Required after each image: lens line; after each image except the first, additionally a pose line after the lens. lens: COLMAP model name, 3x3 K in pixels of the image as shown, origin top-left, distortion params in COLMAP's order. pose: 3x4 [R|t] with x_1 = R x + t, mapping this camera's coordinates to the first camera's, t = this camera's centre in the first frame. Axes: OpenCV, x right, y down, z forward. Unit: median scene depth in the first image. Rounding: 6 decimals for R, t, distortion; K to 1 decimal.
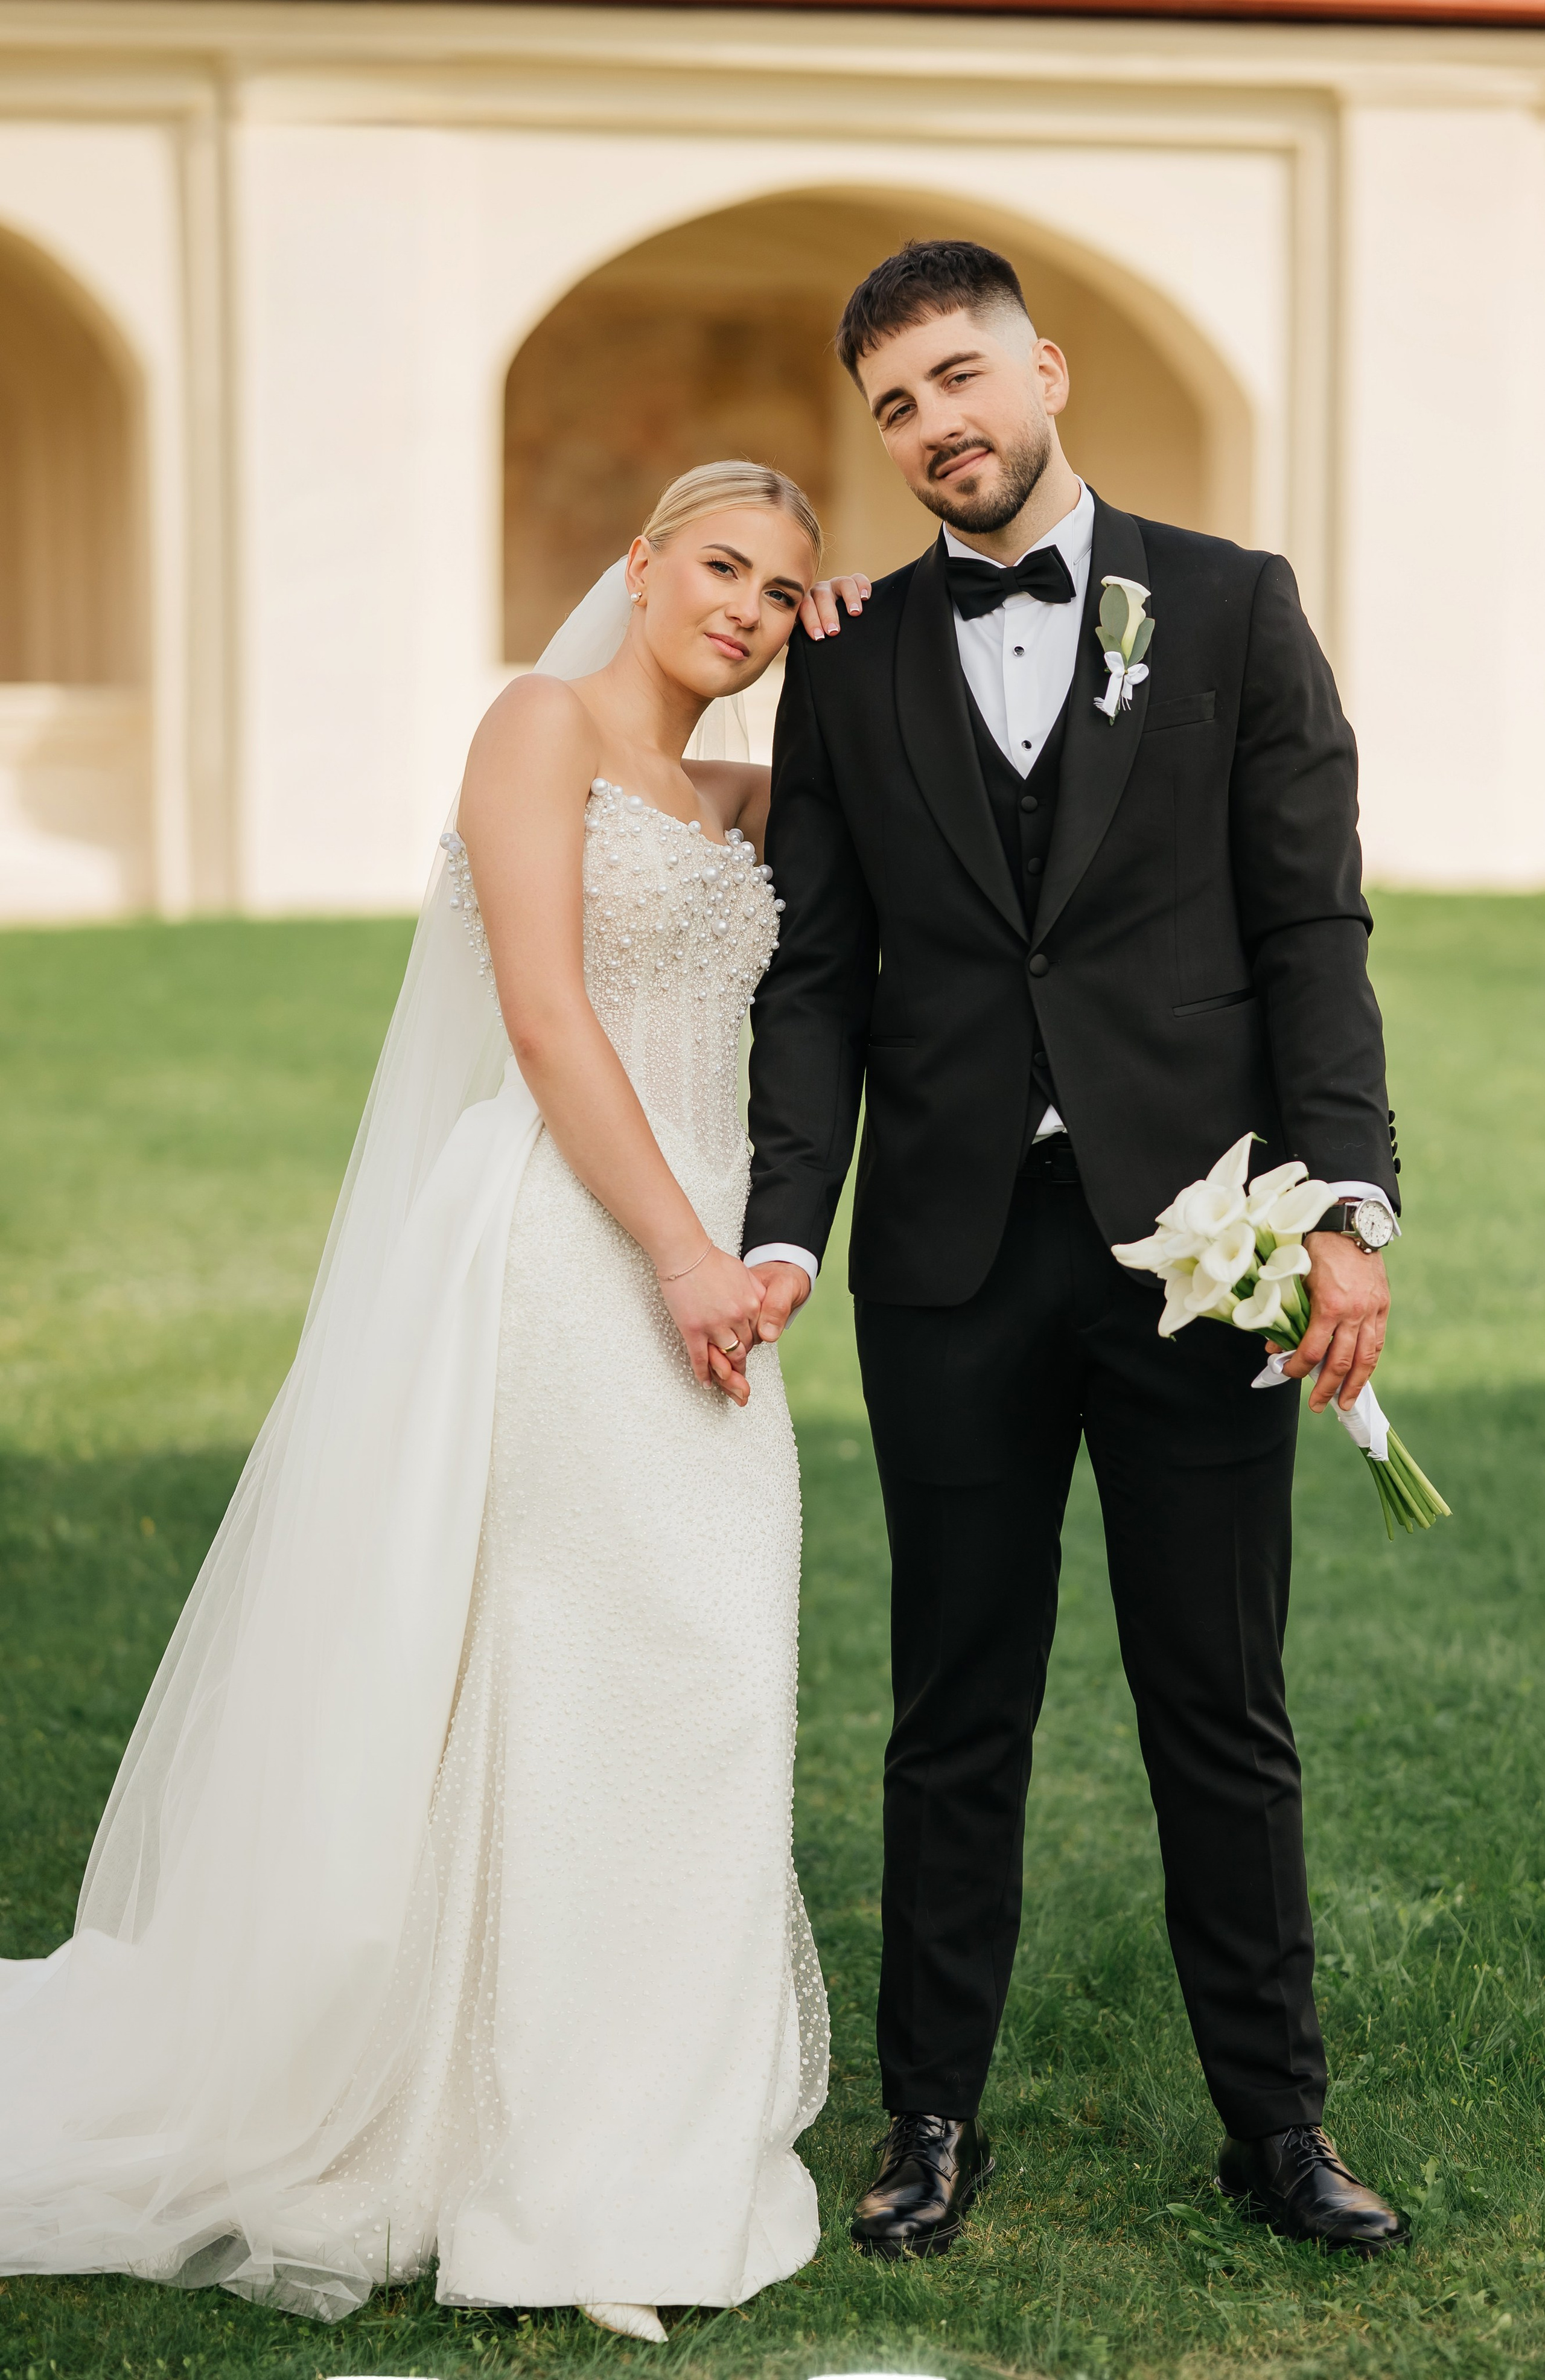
lens RADIAL K [[5875.1, 0, 772.5], [0, 5875.1, 1183.6], [0, 0, 1]] dist [0.238085, 0.000000]
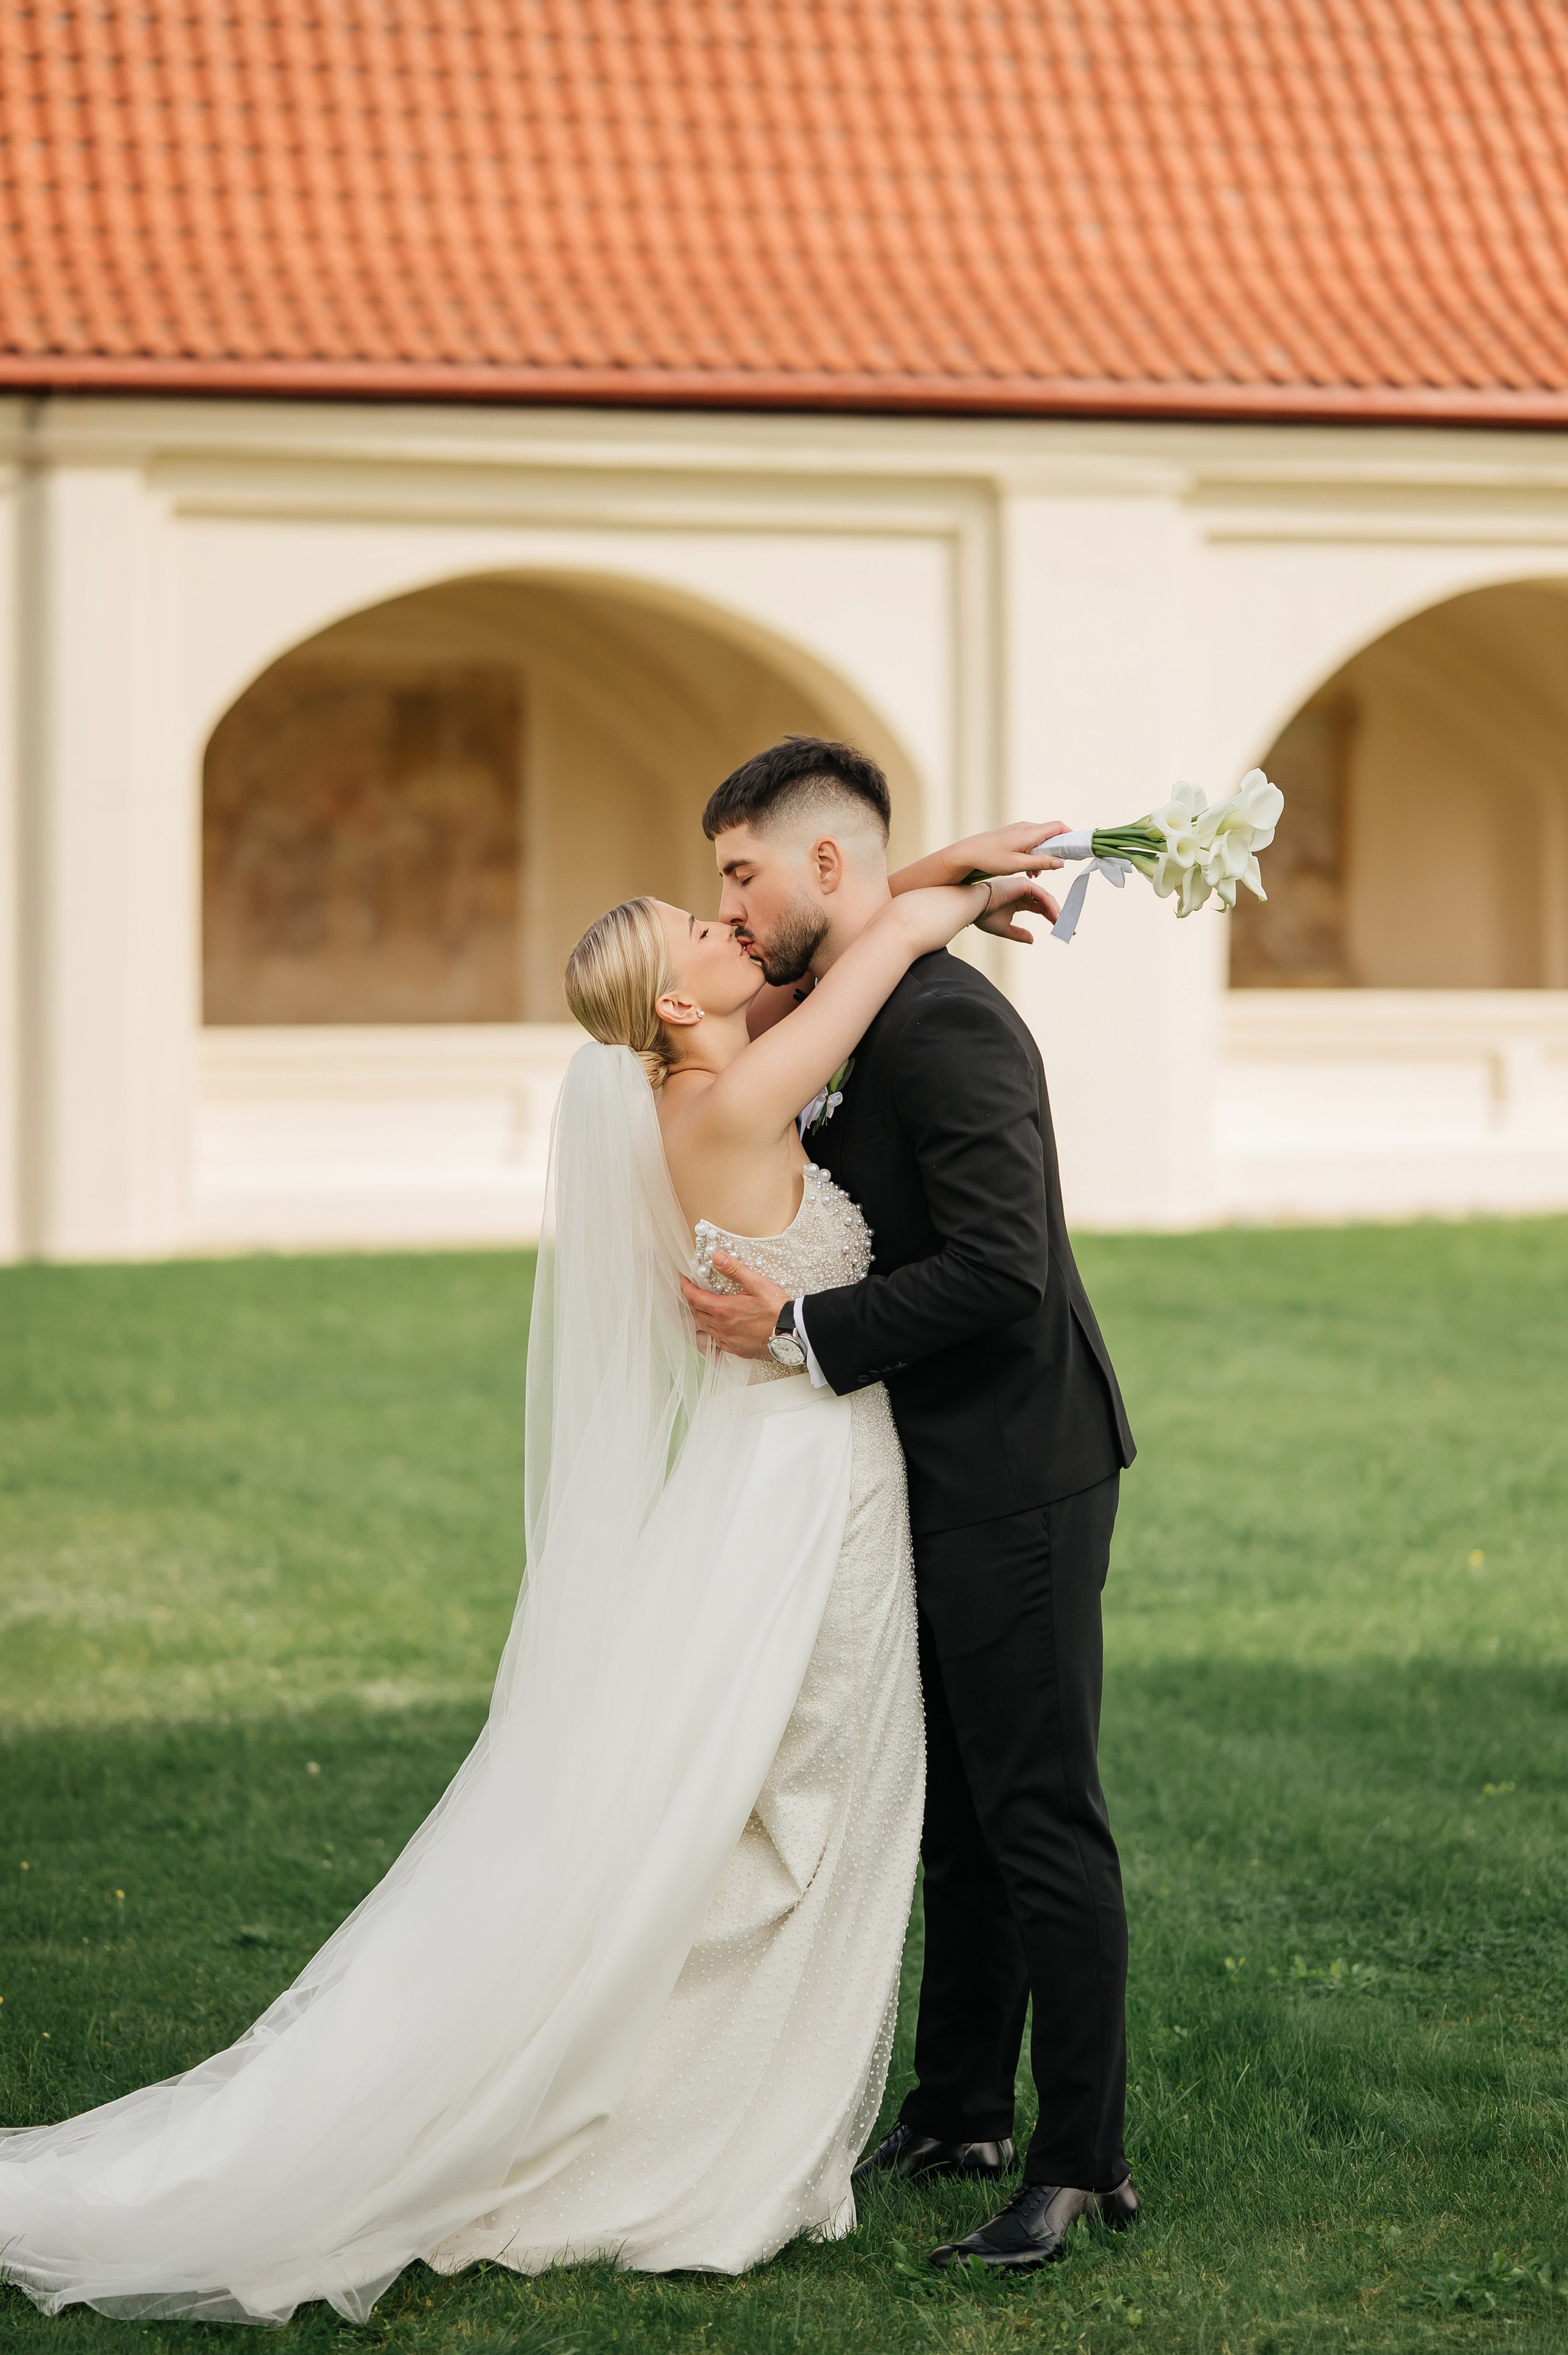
lens RADIAL K [[5735.4, 0, 791.6], [0, 5735.4, 1179.7], [0, 0, 1]] dist [0.263924, 0.000000]
pose [[0.998317, -0.006534, 0.057632, -0.014800], [0.009972, 0.998174, -0.059571, 0.007055], [-0.057137, 0.060045, 0.996559, -0.164614]]
